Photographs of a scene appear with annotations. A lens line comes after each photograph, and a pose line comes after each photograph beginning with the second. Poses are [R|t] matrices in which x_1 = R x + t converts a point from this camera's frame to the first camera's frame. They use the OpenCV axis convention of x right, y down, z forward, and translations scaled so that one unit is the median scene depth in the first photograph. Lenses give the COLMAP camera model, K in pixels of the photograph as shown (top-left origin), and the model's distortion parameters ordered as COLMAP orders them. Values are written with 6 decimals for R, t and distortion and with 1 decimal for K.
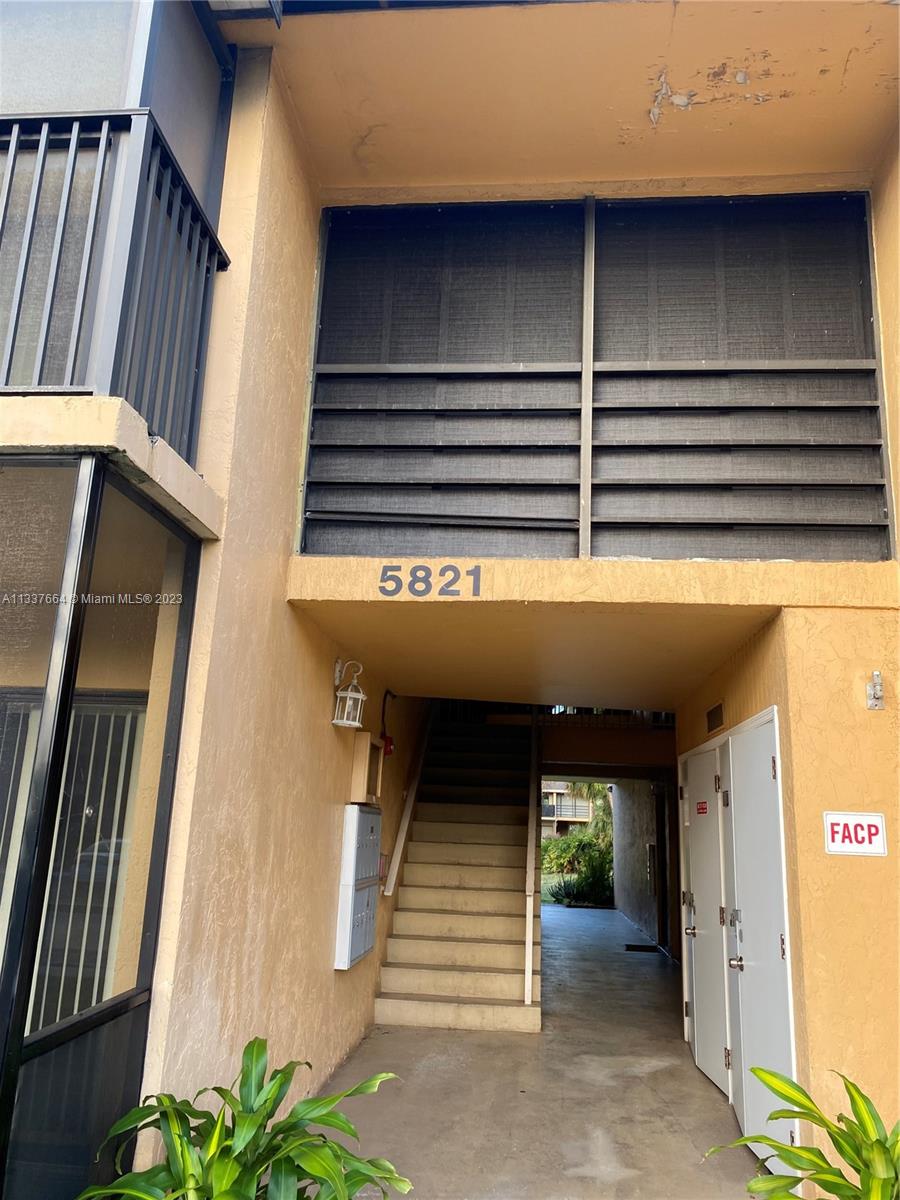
lens RADIAL K [[911.0, 0, 465.6], [0, 911.0, 598.0], [0, 0, 1]] dist [0.075448, -0.008460]
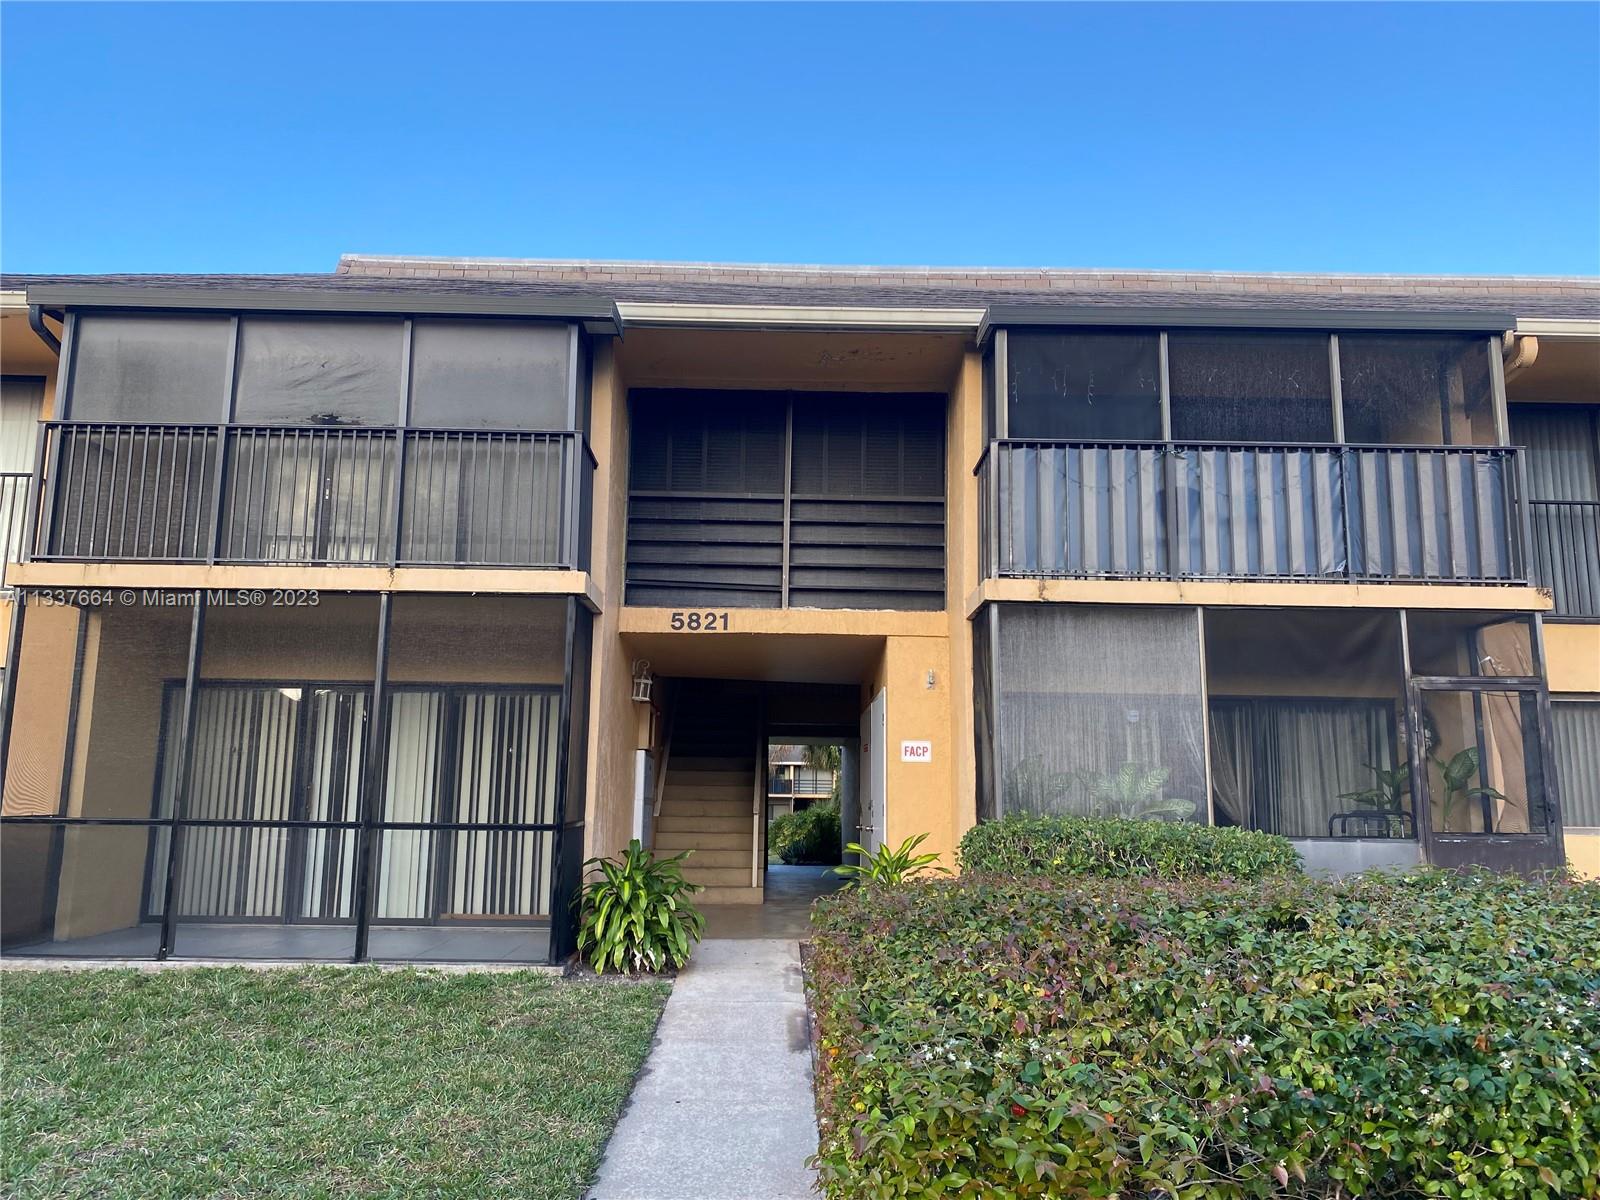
lens RADIAL K [[1214.7, 0, 800.0], [0, 1214.7, 600.0], [0, 0, 1]] dist [0.075448, -0.008460]
pose [[0.994886, -0.005802, 0.100841, -0.080330], [-0.001328, 0.997511, 0.070504, -0.221958], [-0.100999, -0.070277, 0.992401, -1.348048]]
